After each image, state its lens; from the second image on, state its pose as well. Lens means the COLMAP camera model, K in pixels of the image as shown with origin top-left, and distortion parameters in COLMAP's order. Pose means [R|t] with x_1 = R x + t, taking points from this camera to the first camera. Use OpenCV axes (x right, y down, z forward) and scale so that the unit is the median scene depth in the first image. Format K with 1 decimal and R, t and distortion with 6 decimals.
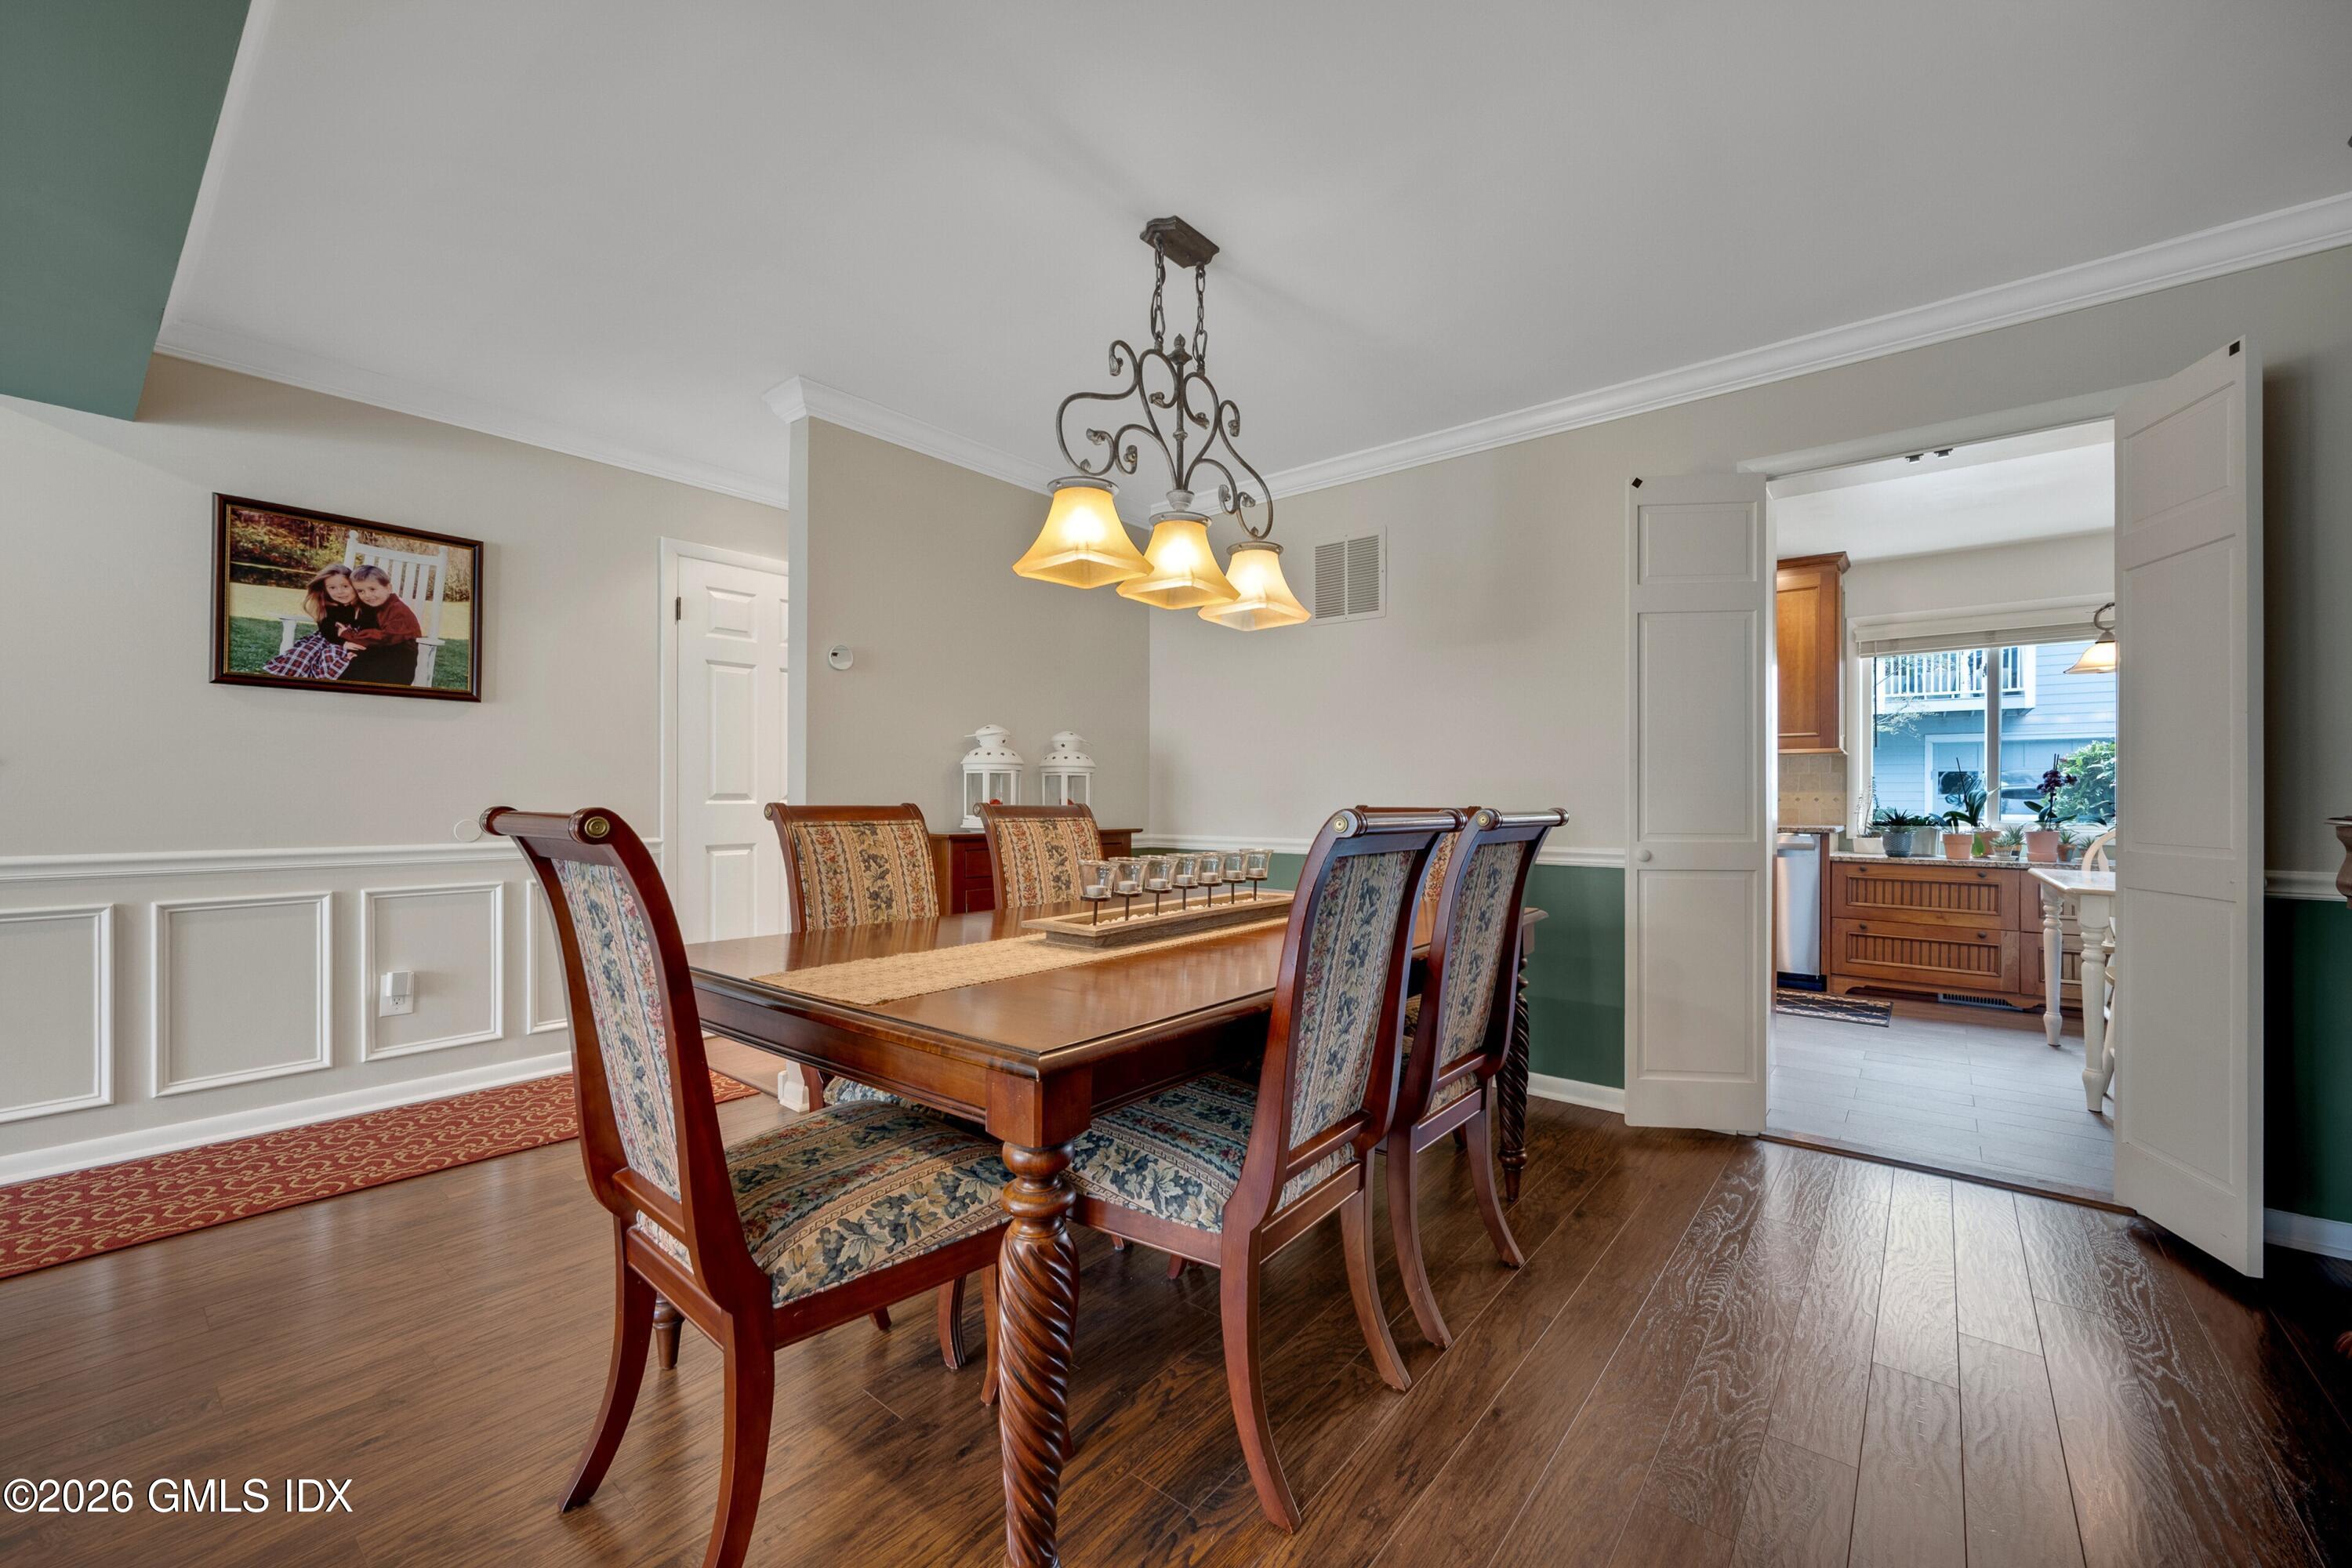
lens RADIAL K [[935.1, 0, 1184.9], [0, 935.1, 790.8], [0, 0, 1]] dist [-0.000480, -0.000085]
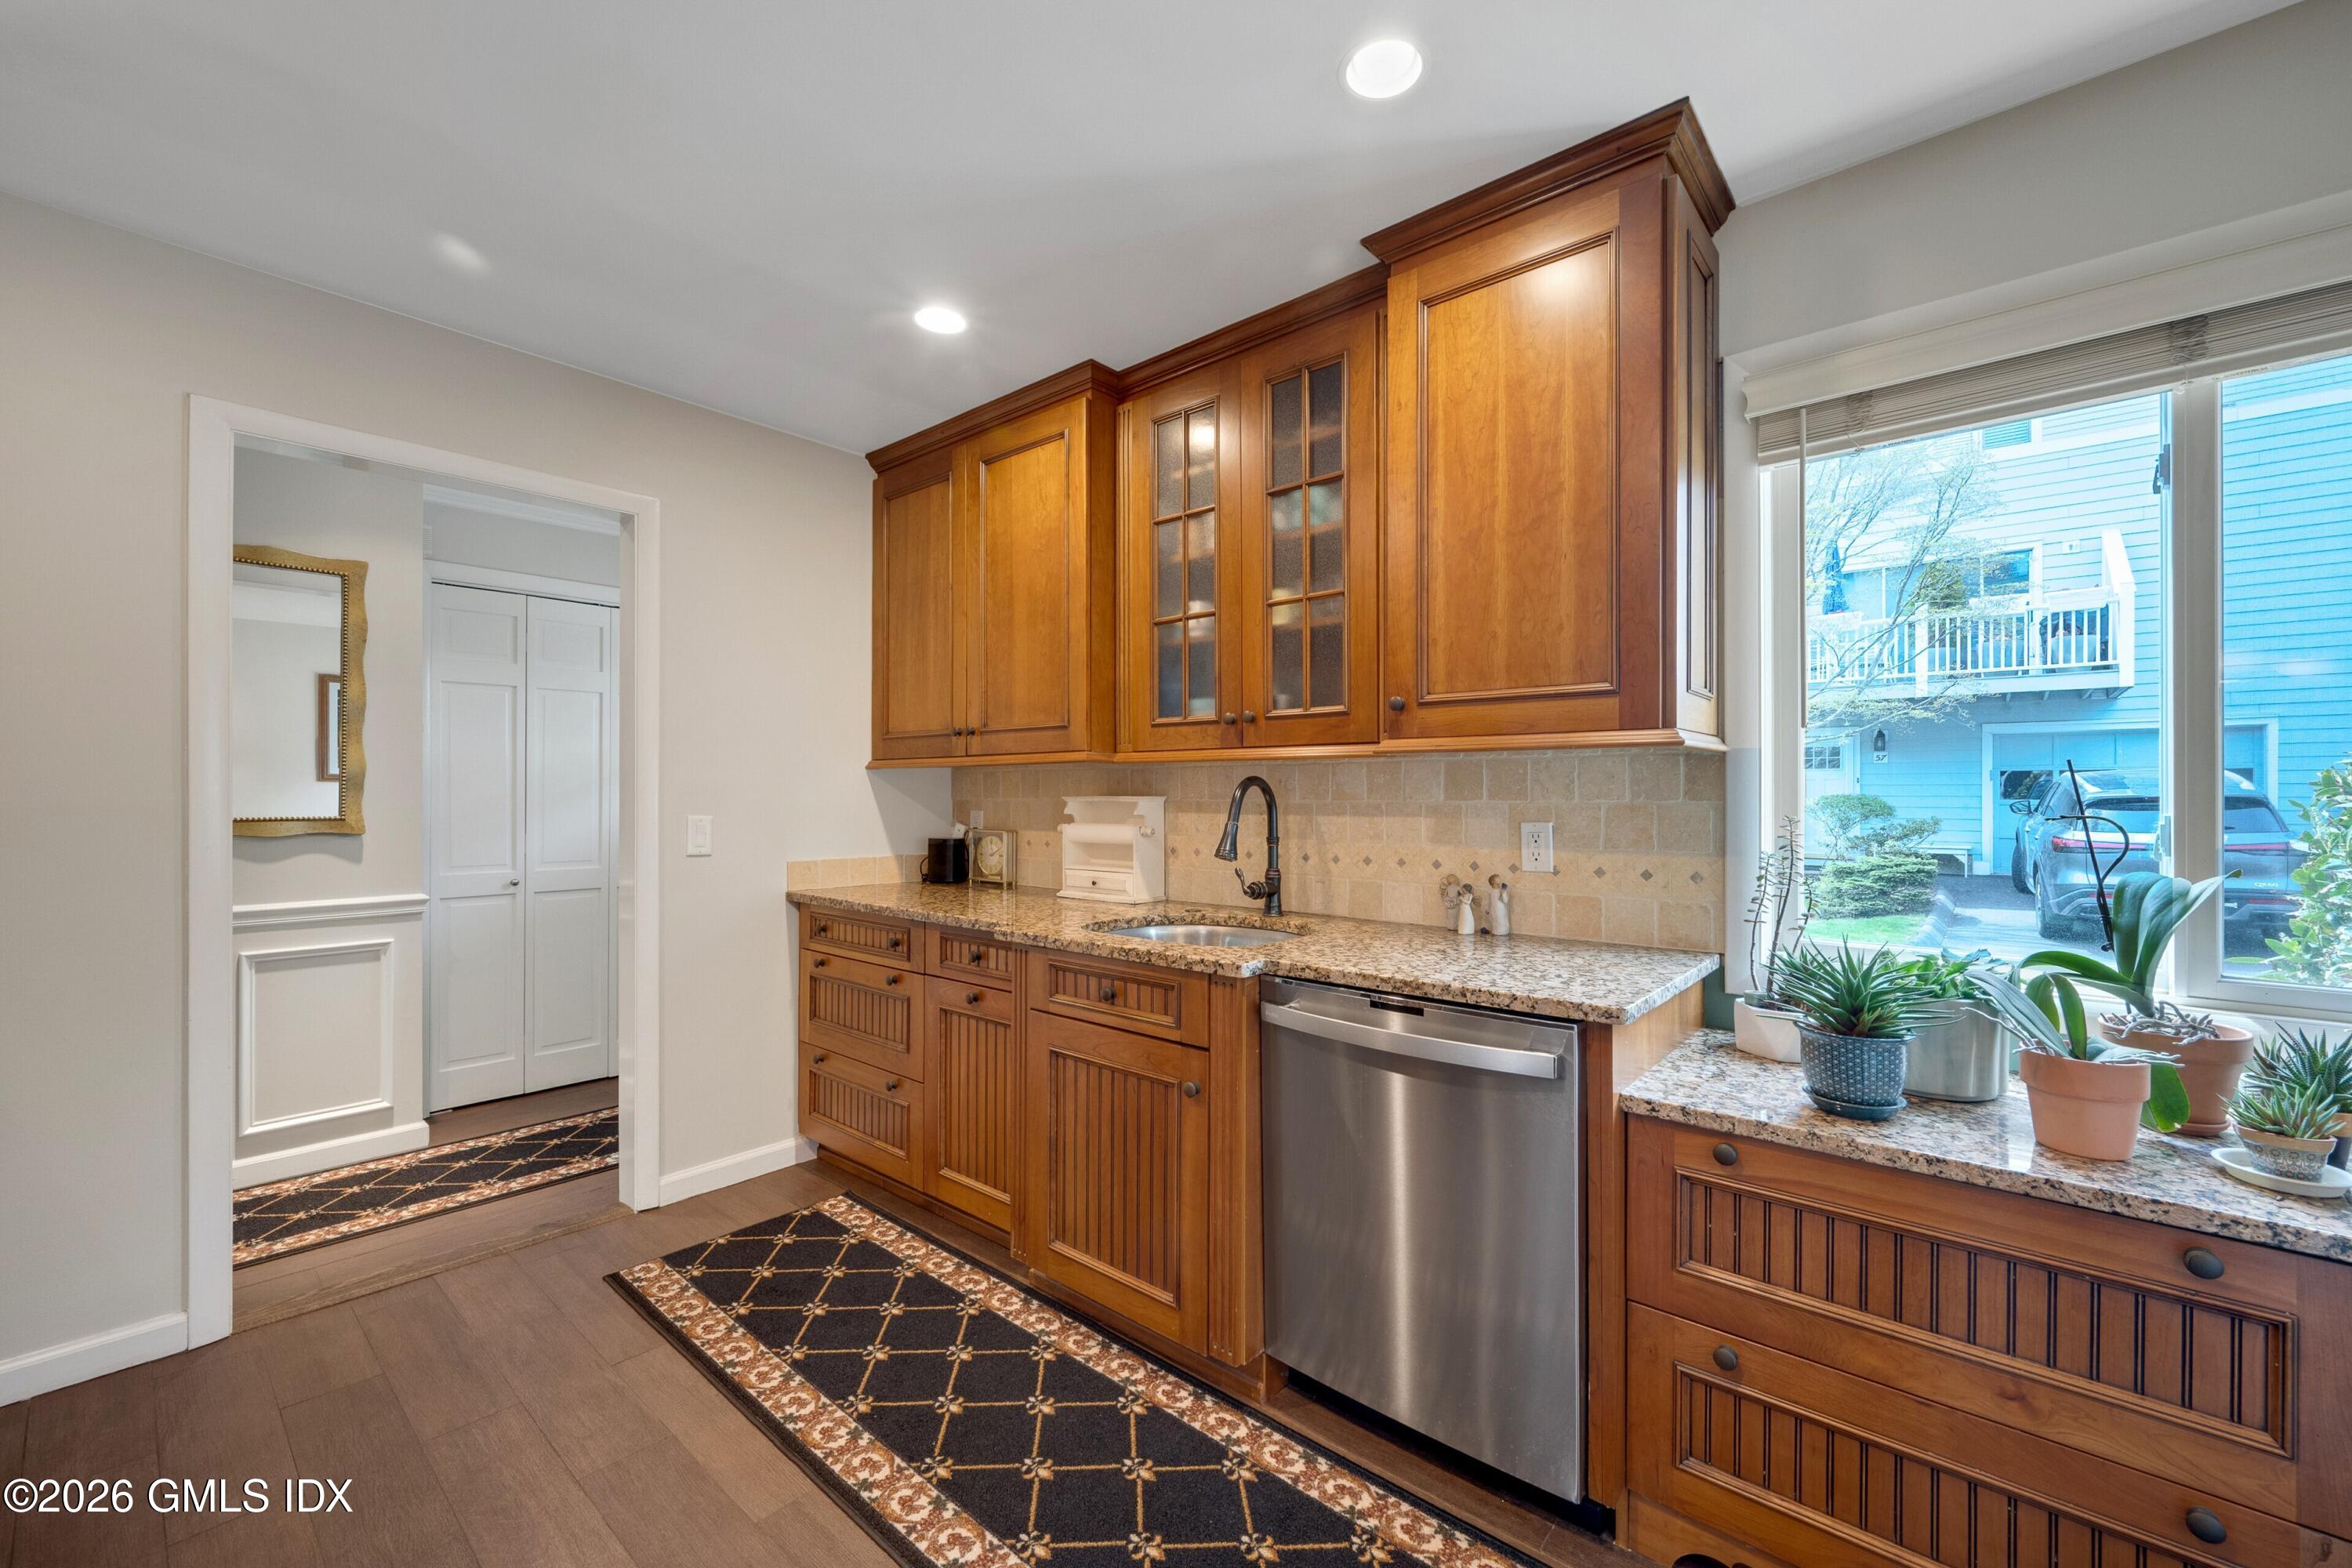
lens RADIAL K [[935.1, 0, 1166.2], [0, 935.1, 788.2], [0, 0, 1]] dist [-0.000480, -0.000085]
pose [[0.998755, -0.002535, -0.049810, 0.533382], [0.002473, 0.999996, -0.001305, -0.025404], [0.049813, 0.001180, 0.998758, 0.662947]]
